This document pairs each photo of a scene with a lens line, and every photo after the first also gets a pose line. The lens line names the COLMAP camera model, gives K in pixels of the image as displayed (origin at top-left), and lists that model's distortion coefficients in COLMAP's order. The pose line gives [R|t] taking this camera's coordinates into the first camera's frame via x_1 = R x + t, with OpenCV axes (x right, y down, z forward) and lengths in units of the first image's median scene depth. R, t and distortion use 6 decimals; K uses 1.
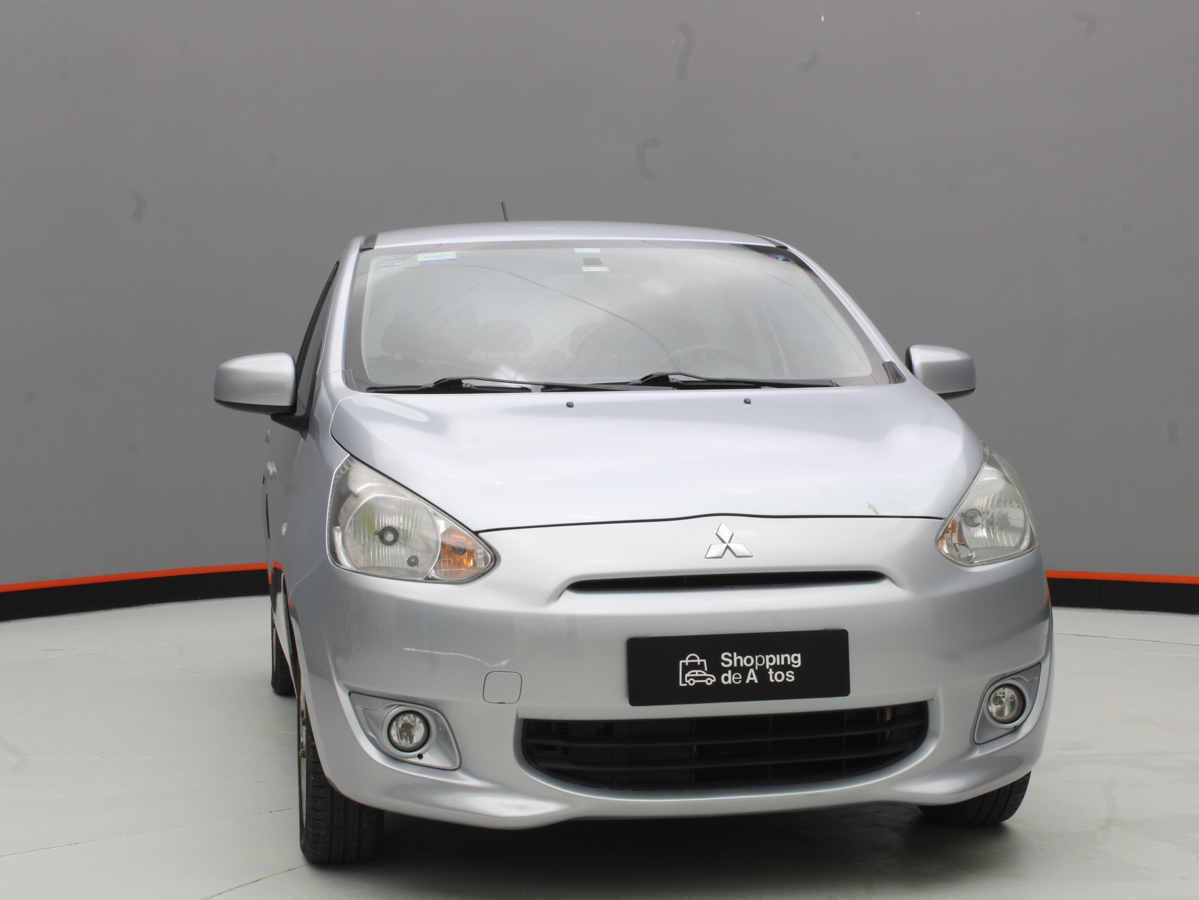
lens RADIAL K [[2103.6, 0, 599.5], [0, 2103.6, 450.0], [0, 0, 1]] dist [-0.003770, -0.081664]
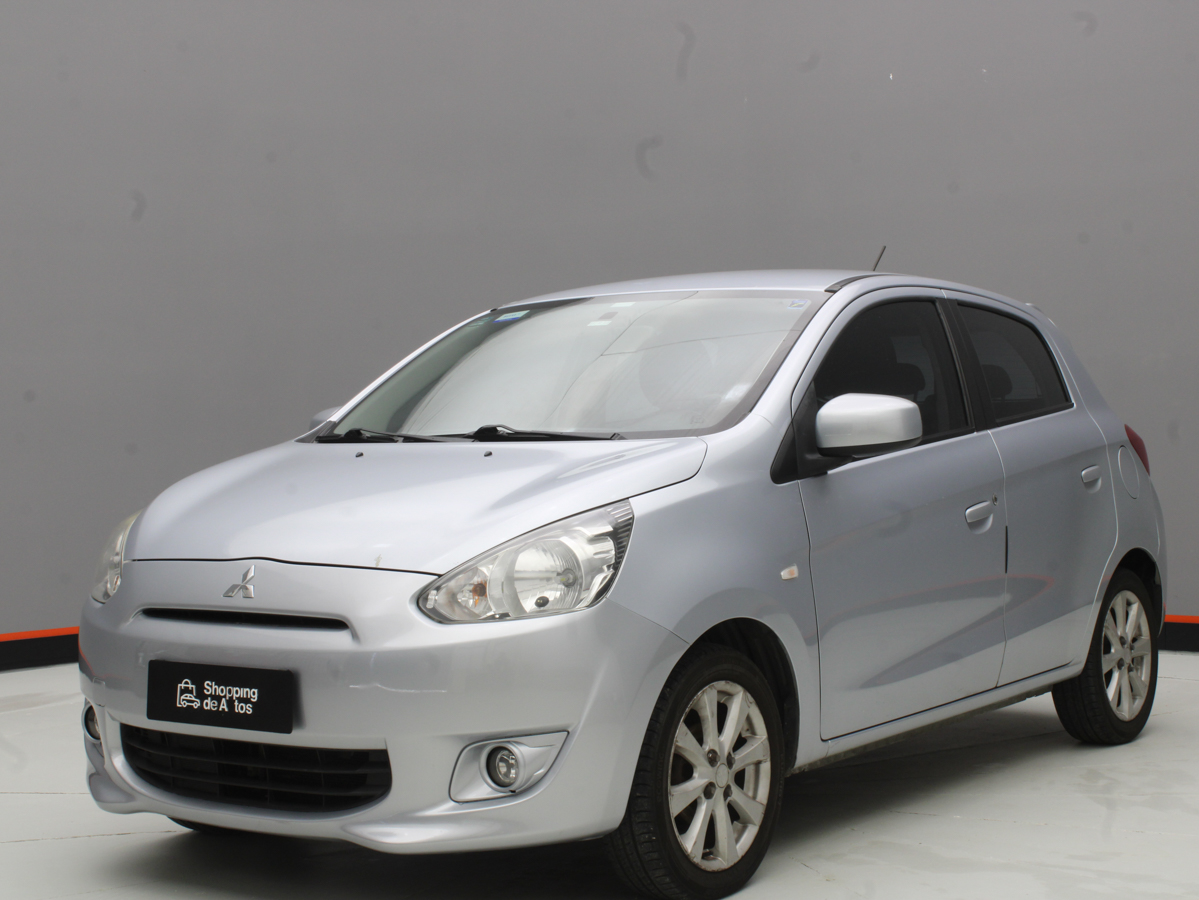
lens RADIAL K [[2040.5, 0, 599.5], [0, 2040.5, 450.0], [0, 0, 1]] dist [-0.018901, 0.014818]
pose [[0.681136, 0.012843, -0.732044, 0.990427], [-0.019383, 0.999812, -0.000494, -0.029954], [0.731900, 0.014525, 0.681257, 0.411091]]
